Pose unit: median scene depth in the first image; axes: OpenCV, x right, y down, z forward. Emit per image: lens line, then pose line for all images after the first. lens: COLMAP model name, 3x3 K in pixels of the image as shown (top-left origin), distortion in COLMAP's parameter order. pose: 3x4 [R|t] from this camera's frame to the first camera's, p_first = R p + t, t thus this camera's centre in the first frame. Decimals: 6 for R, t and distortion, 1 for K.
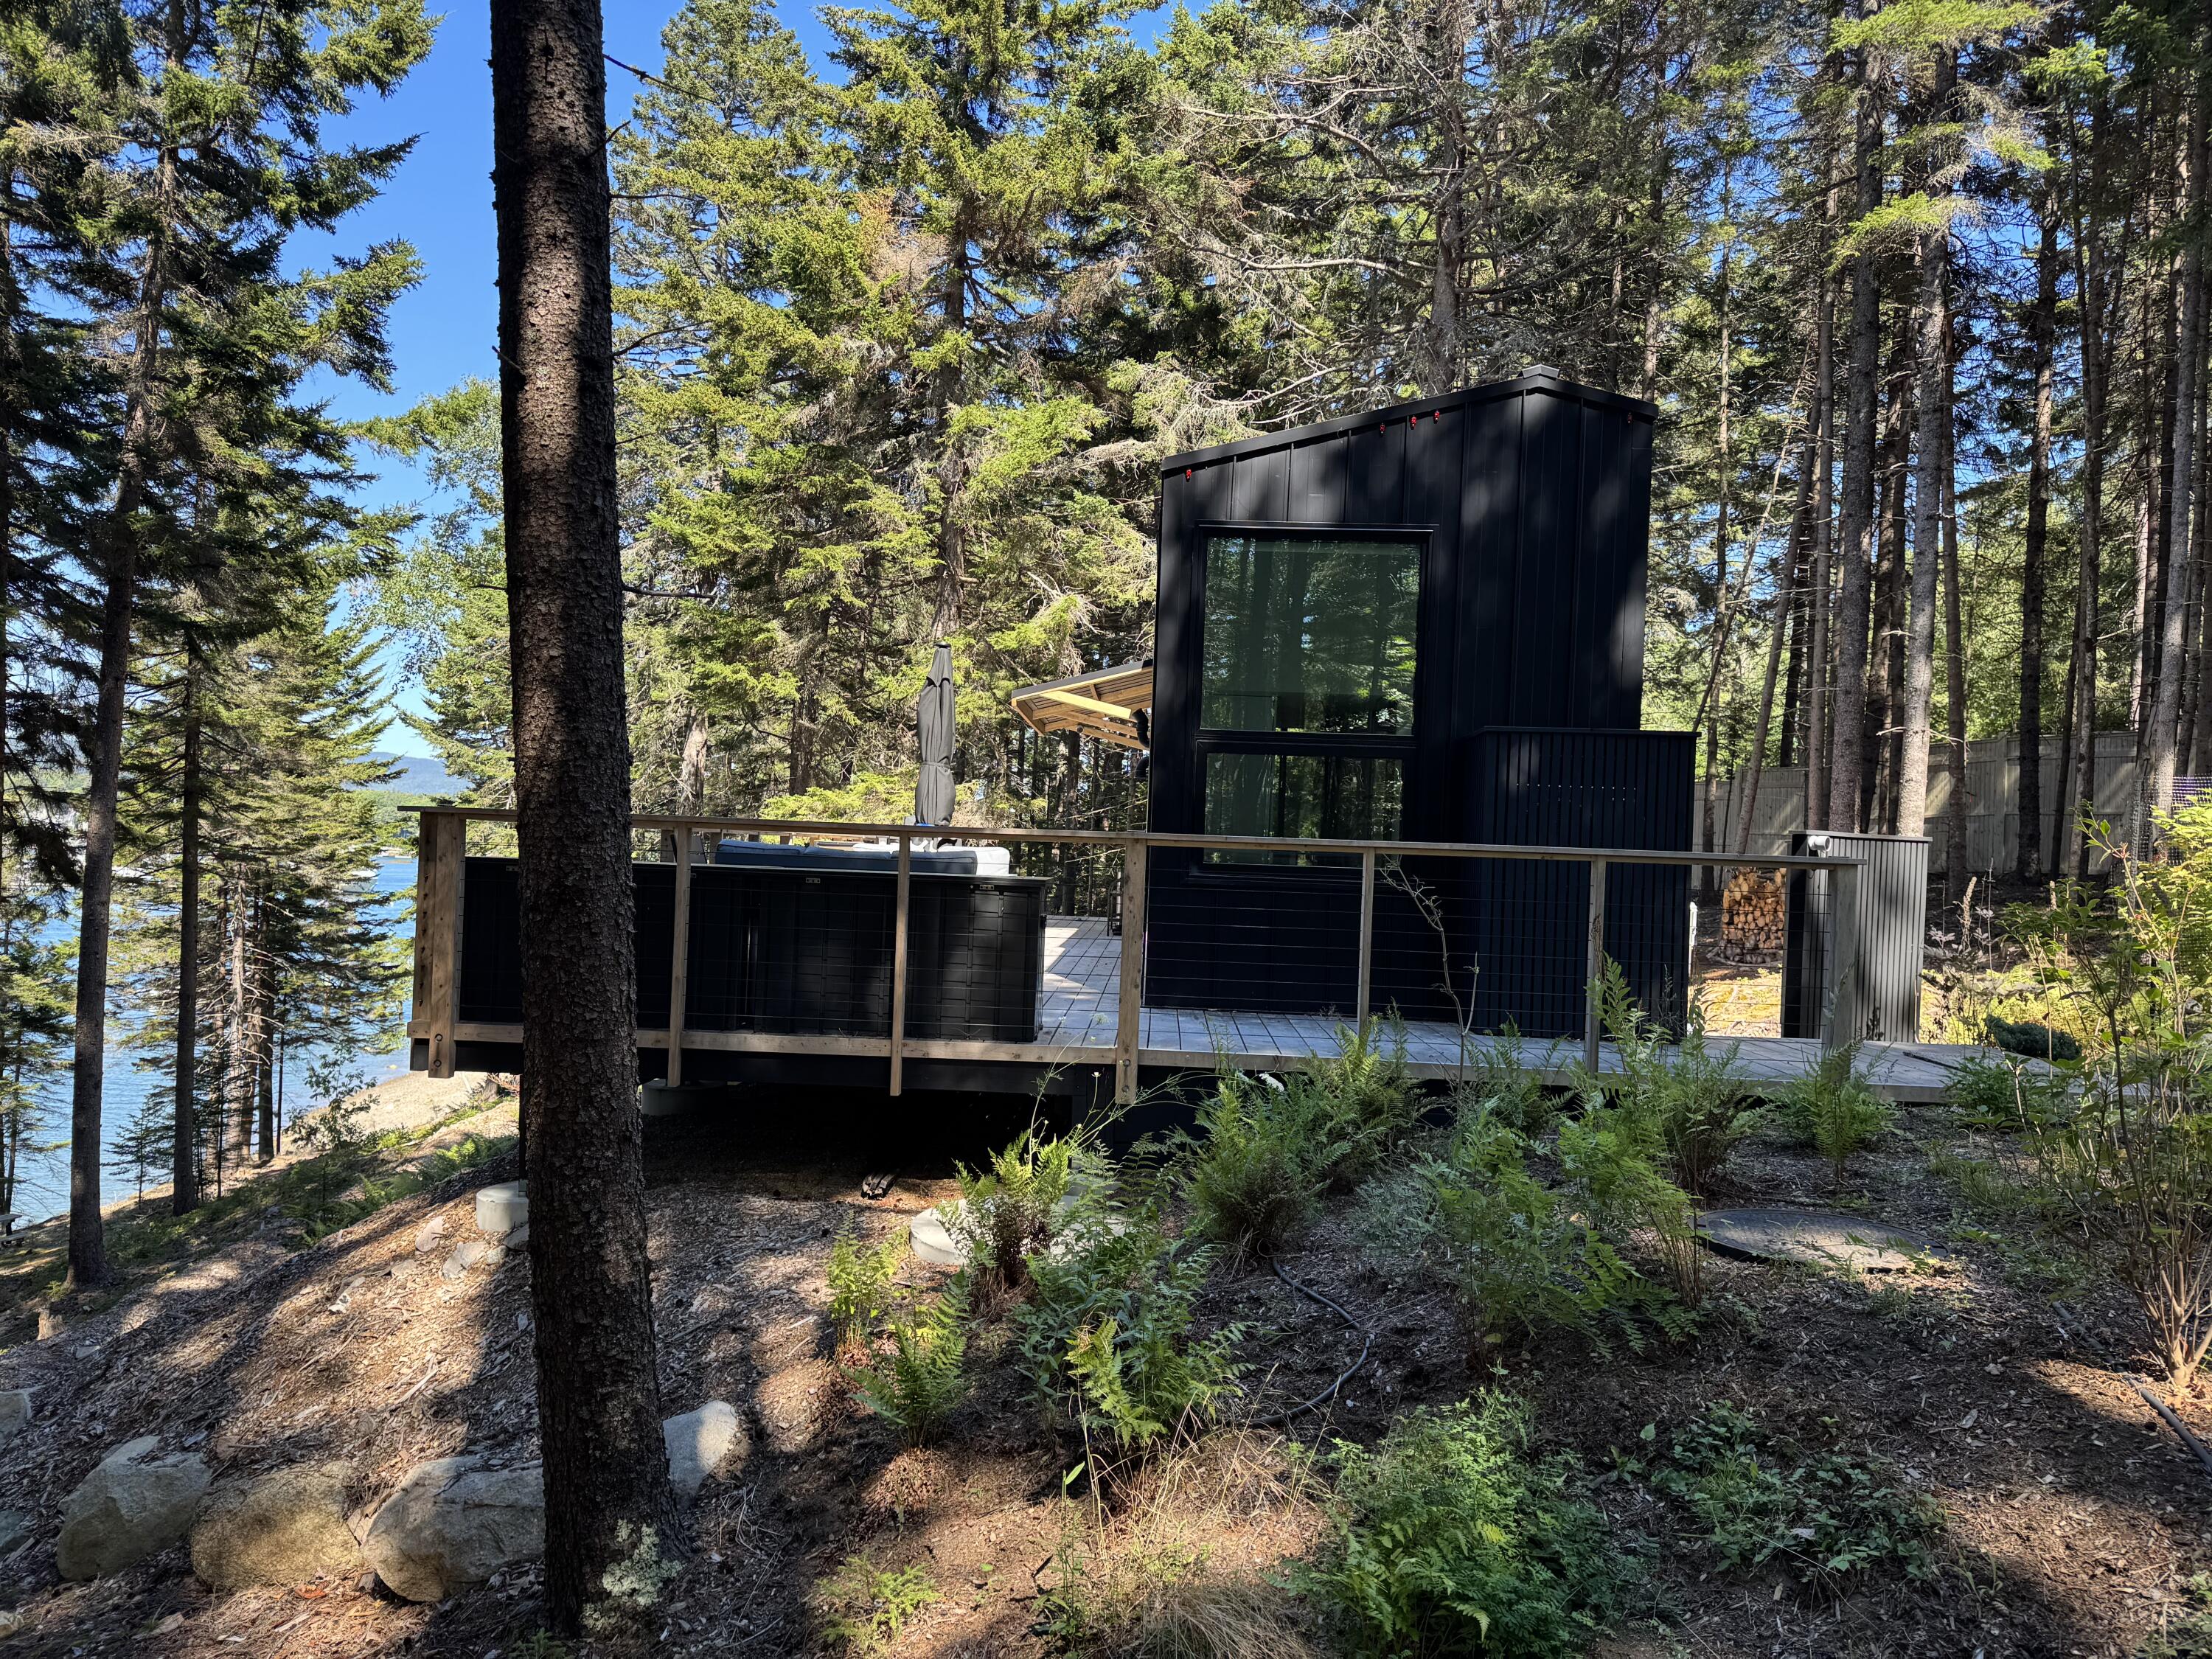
lens RADIAL K [[1540.4, 0, 1105.0], [0, 1540.4, 863.6], [0, 0, 1]] dist [0.075070, -0.102202]
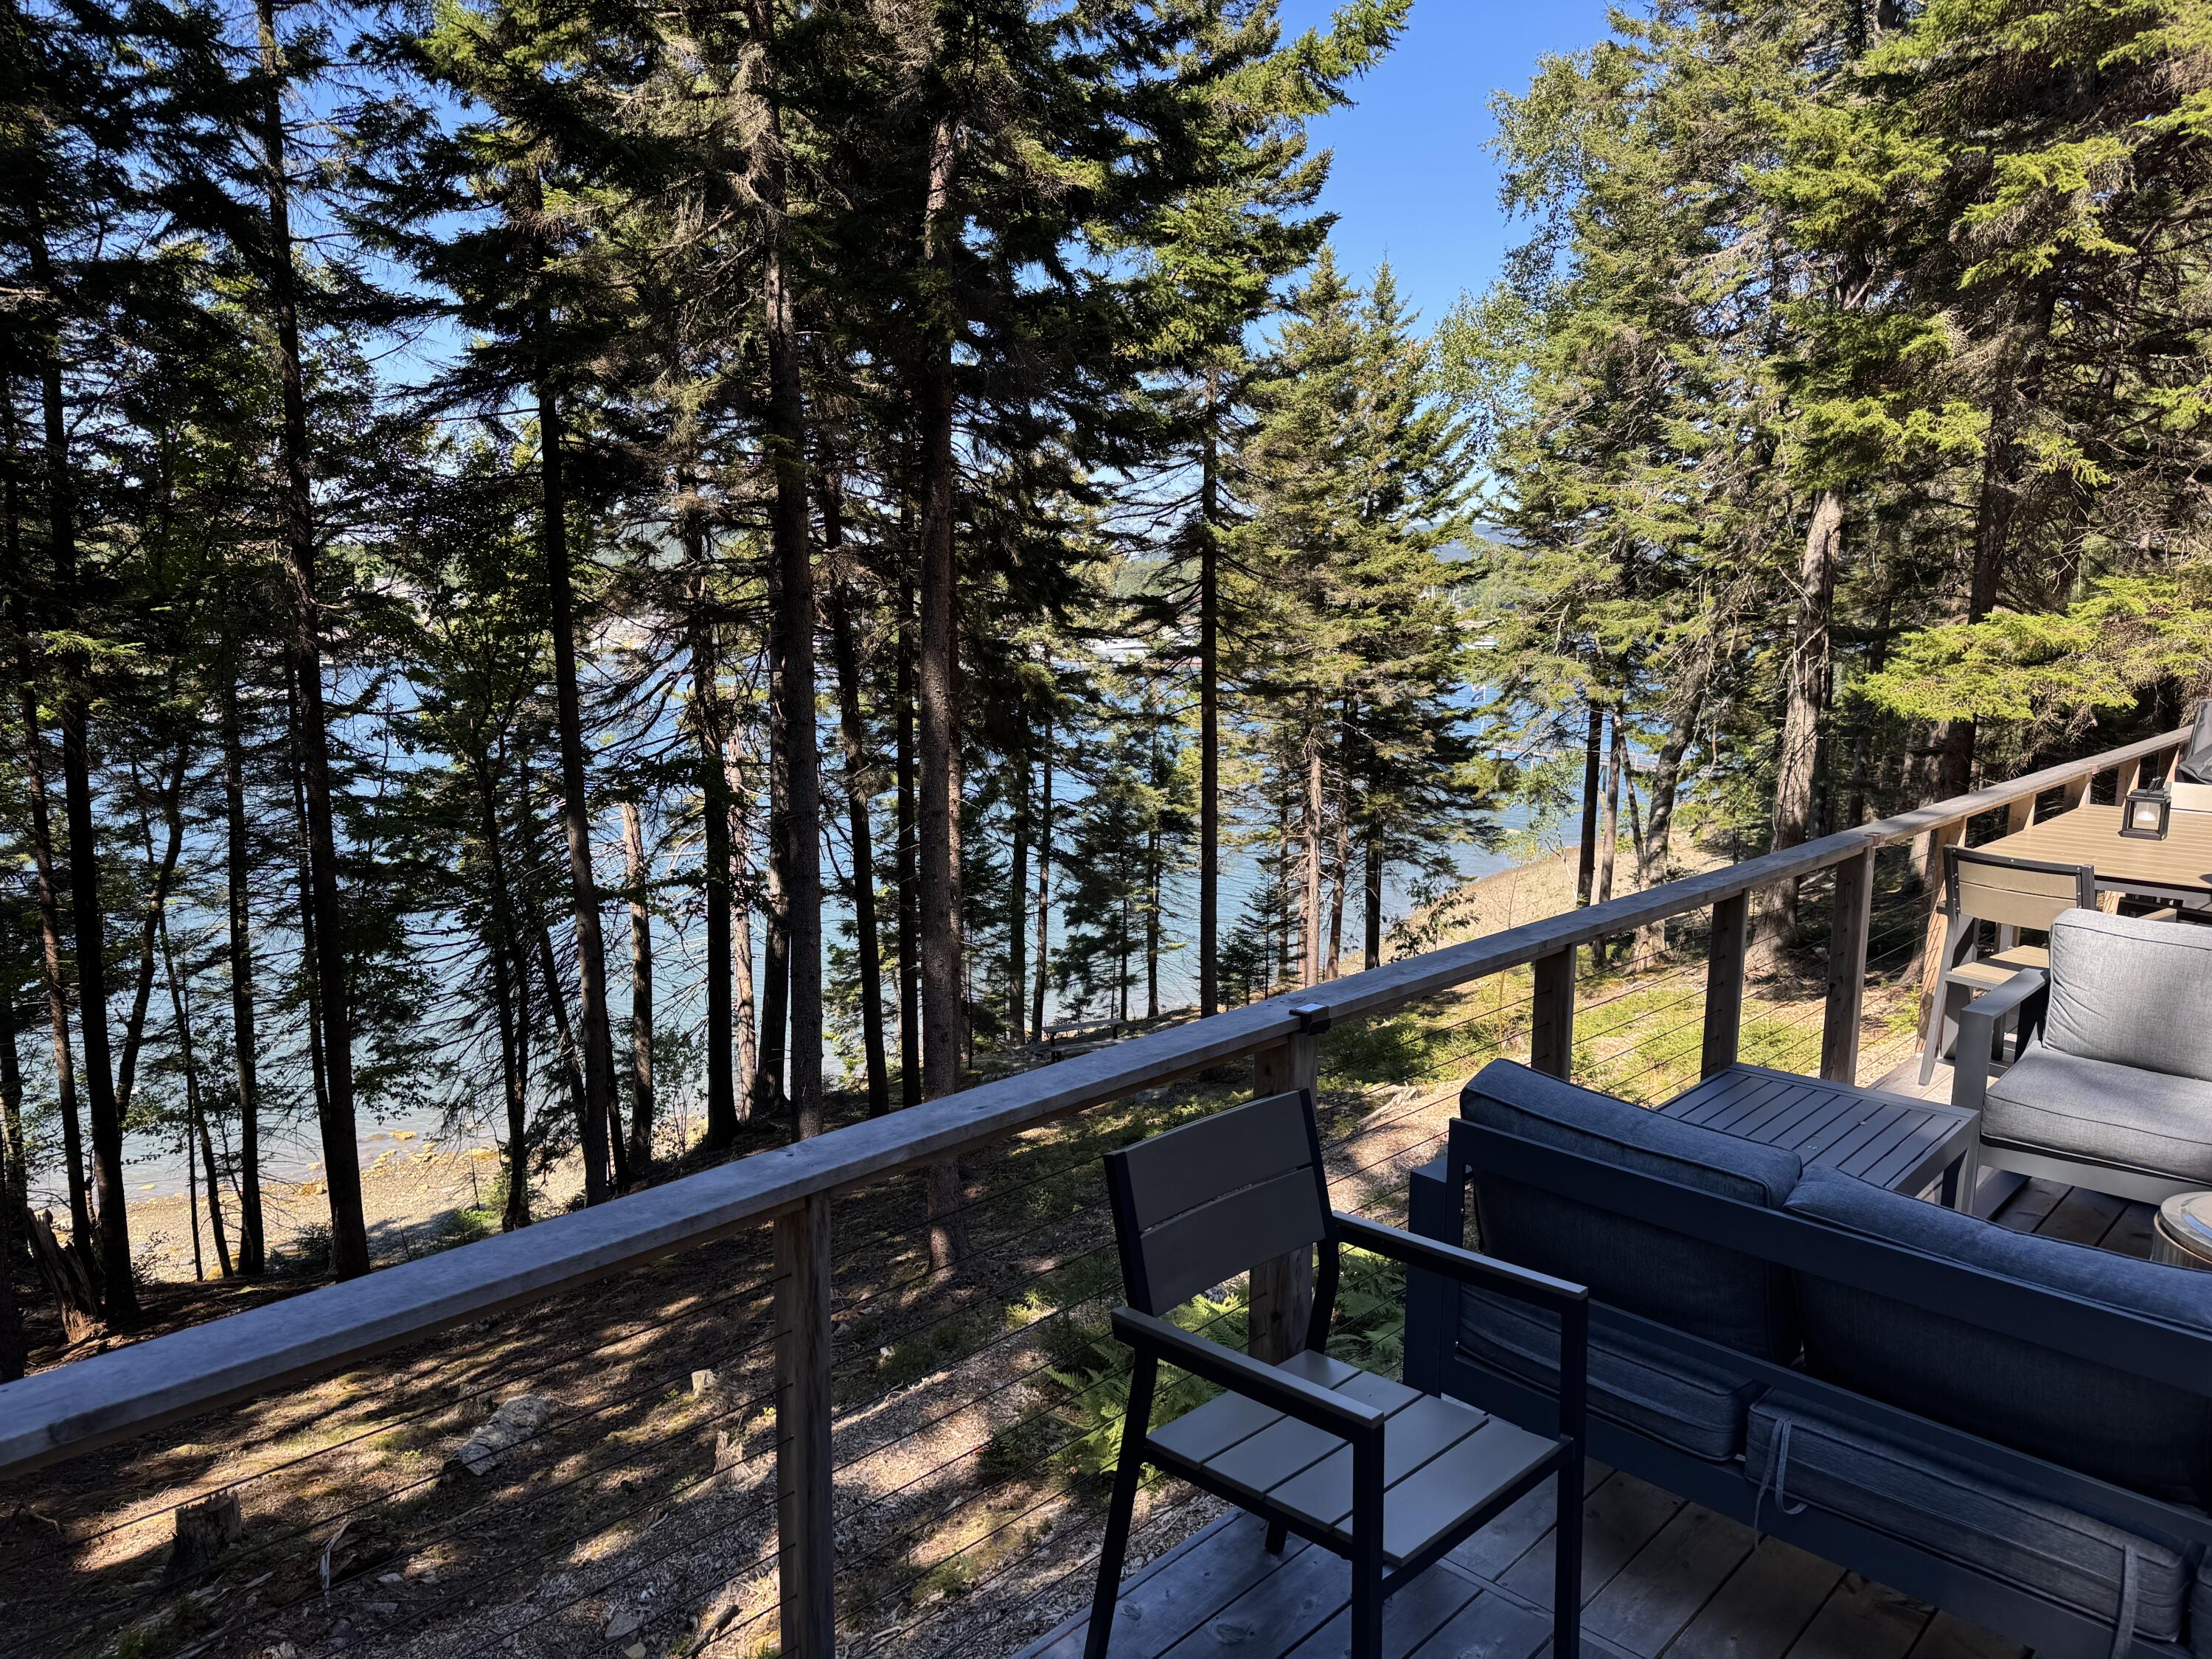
lens RADIAL K [[1540.4, 0, 1105.0], [0, 1540.4, 863.6], [0, 0, 1]] dist [0.075070, -0.102202]
pose [[0.755525, 0.080066, -0.650209, -0.048433], [0.017007, 0.989772, 0.141641, -0.036629], [0.654900, -0.118071, 0.746435, 0.293932]]
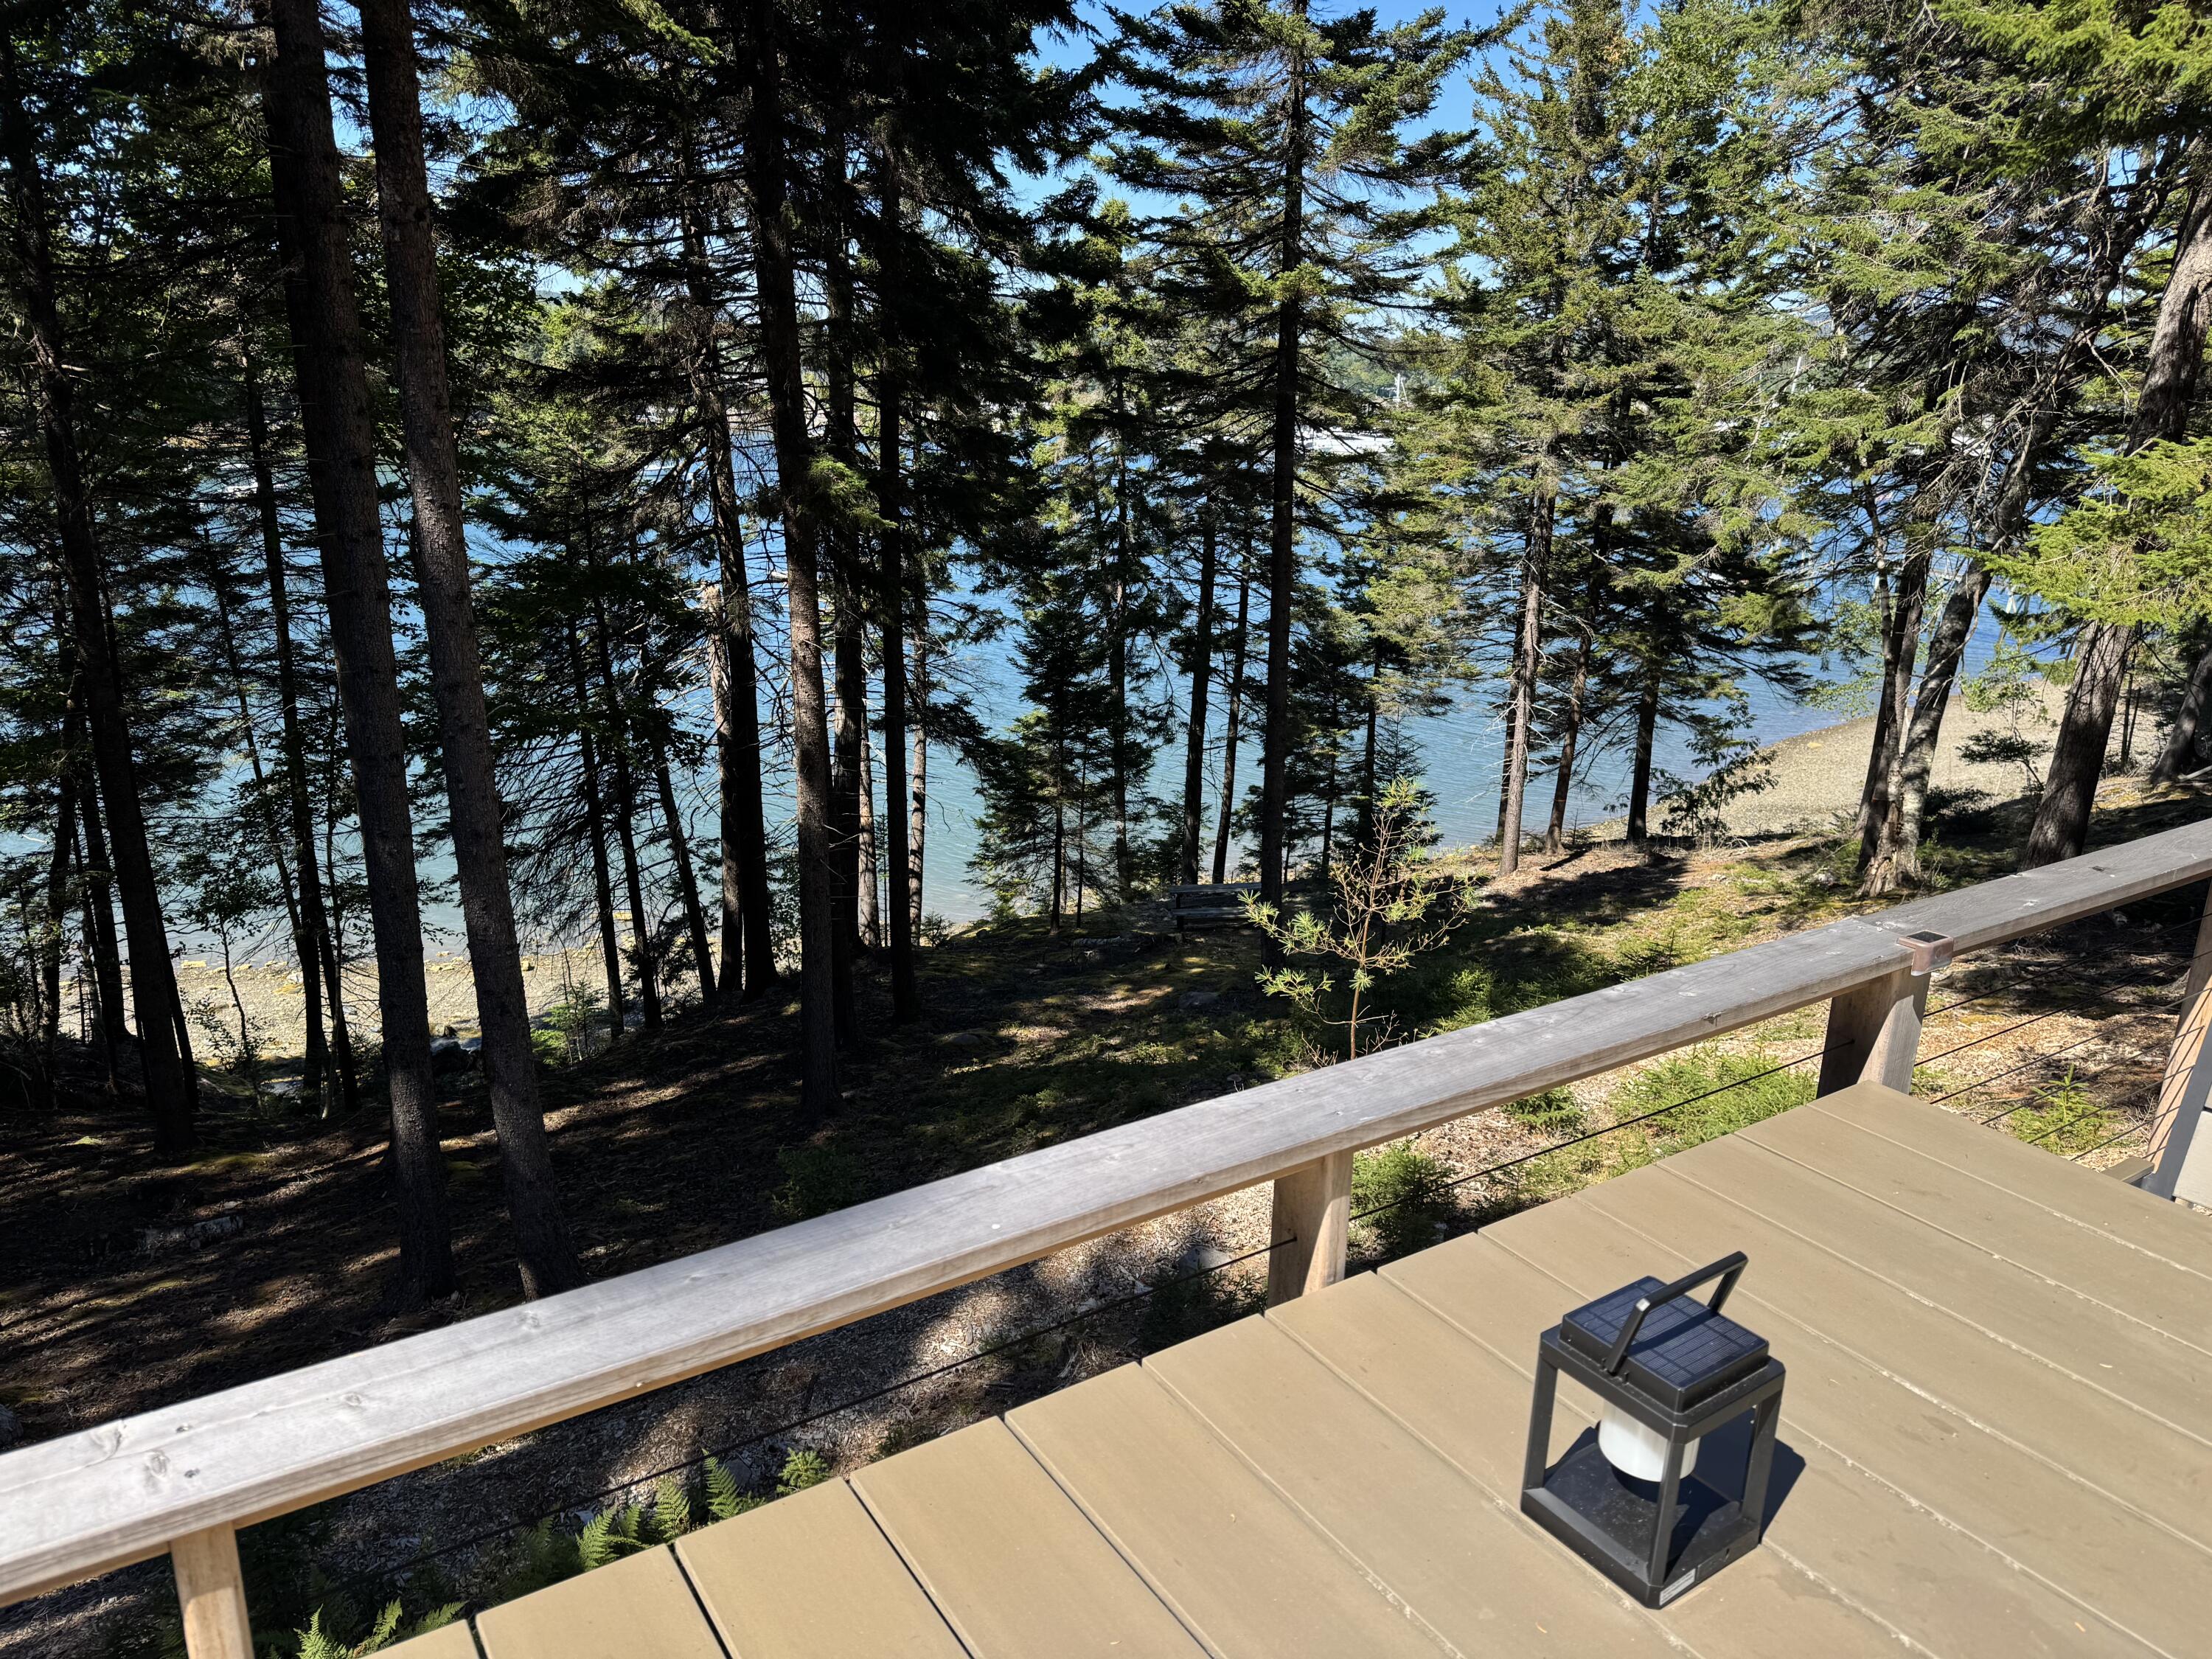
lens RADIAL K [[1540.4, 0, 1105.0], [0, 1540.4, 863.6], [0, 0, 1]] dist [0.075070, -0.102202]
pose [[0.582257, 0.218593, -0.783067, -0.059651], [-0.004377, 0.964005, 0.265847, -0.035725], [0.812993, -0.151363, 0.562256, 0.530810]]
